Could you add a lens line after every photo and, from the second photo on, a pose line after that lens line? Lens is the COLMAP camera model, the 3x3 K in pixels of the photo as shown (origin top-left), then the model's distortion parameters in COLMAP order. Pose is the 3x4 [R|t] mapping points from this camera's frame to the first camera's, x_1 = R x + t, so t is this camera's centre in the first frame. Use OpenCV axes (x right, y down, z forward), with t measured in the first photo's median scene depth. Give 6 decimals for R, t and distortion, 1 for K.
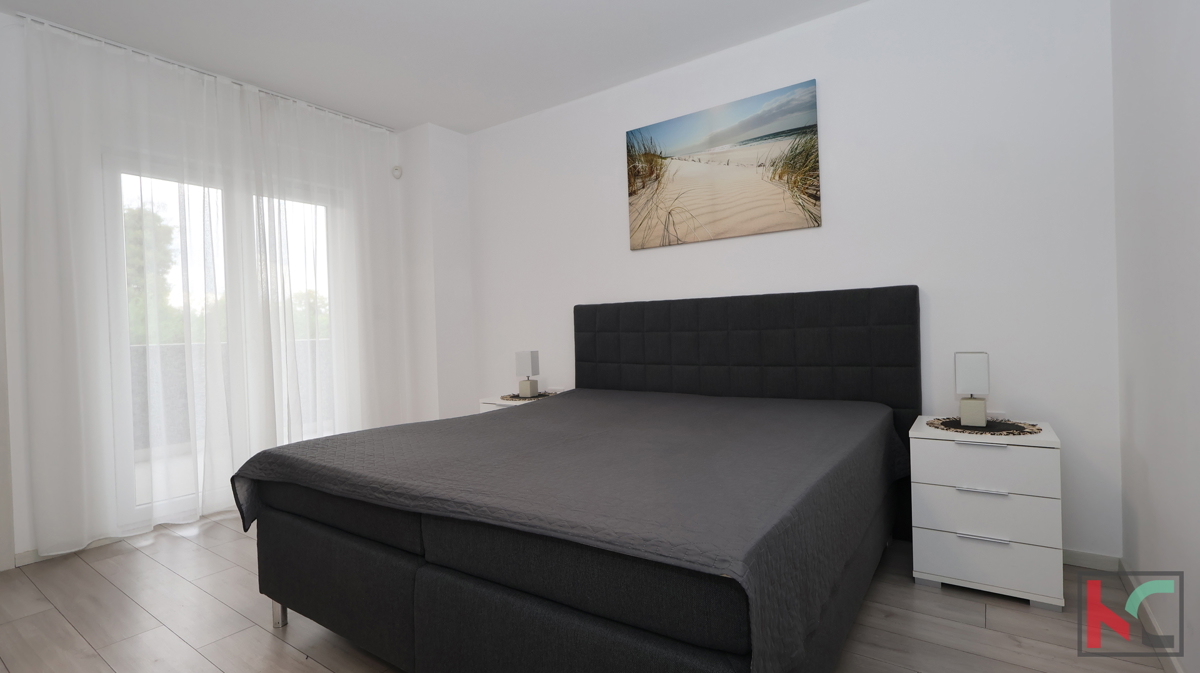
lens RADIAL K [[561.5, 0, 601.3], [0, 561.5, 332.9], [0, 0, 1]] dist [0.000007, 0.000849]
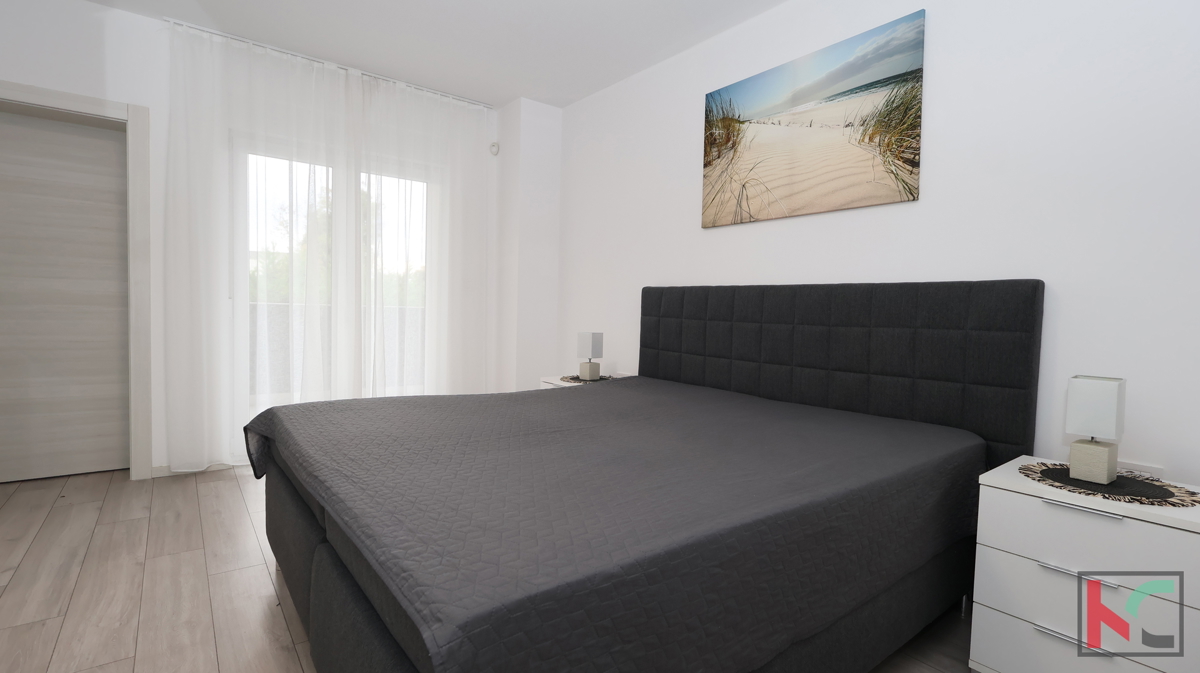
lens RADIAL K [[559.0, 0, 600.1], [0, 559.0, 334.2], [0, 0, 1]] dist [0.001589, -0.000186]
pose [[0.953529, 0.071126, -0.292784, 0.196381], [-0.060378, 0.997134, 0.045597, -0.010677], [0.295188, -0.025801, 0.955091, 0.107409]]
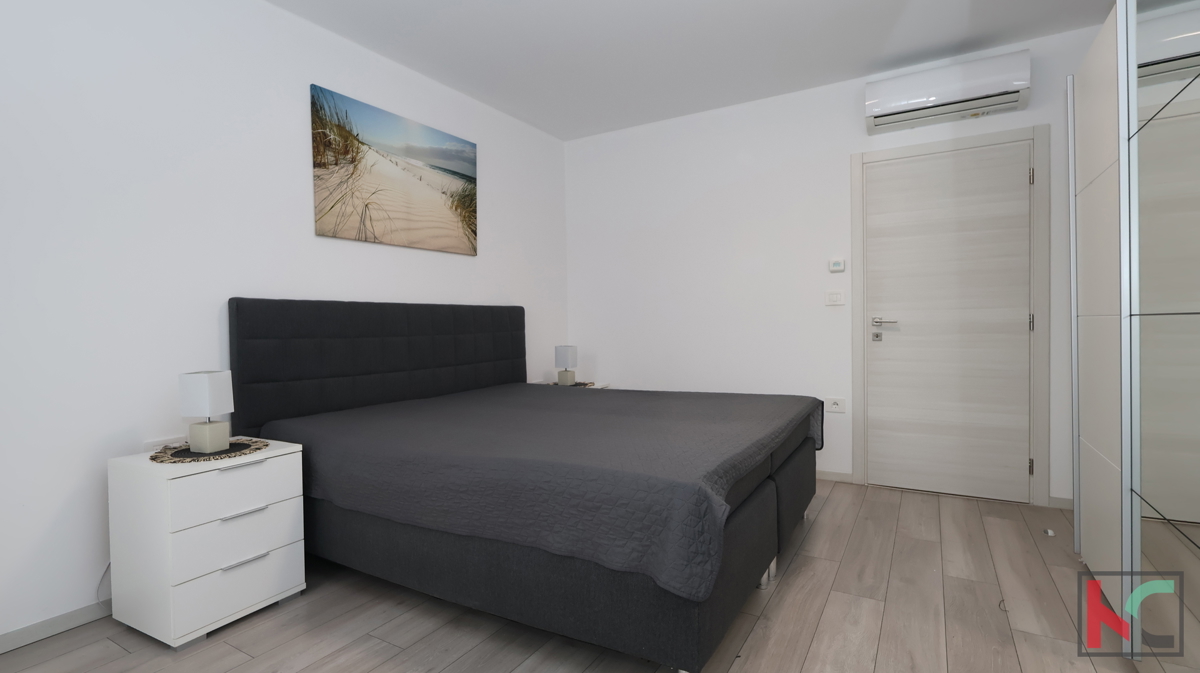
lens RADIAL K [[566.8, 0, 600.7], [0, 566.8, 334.4], [0, 0, 1]] dist [0.001305, 0.000795]
pose [[-0.089394, 0.019739, 0.995801, -0.889560], [0.041621, 0.999004, -0.016066, 0.024811], [-0.995126, 0.040010, -0.090127, 0.783873]]
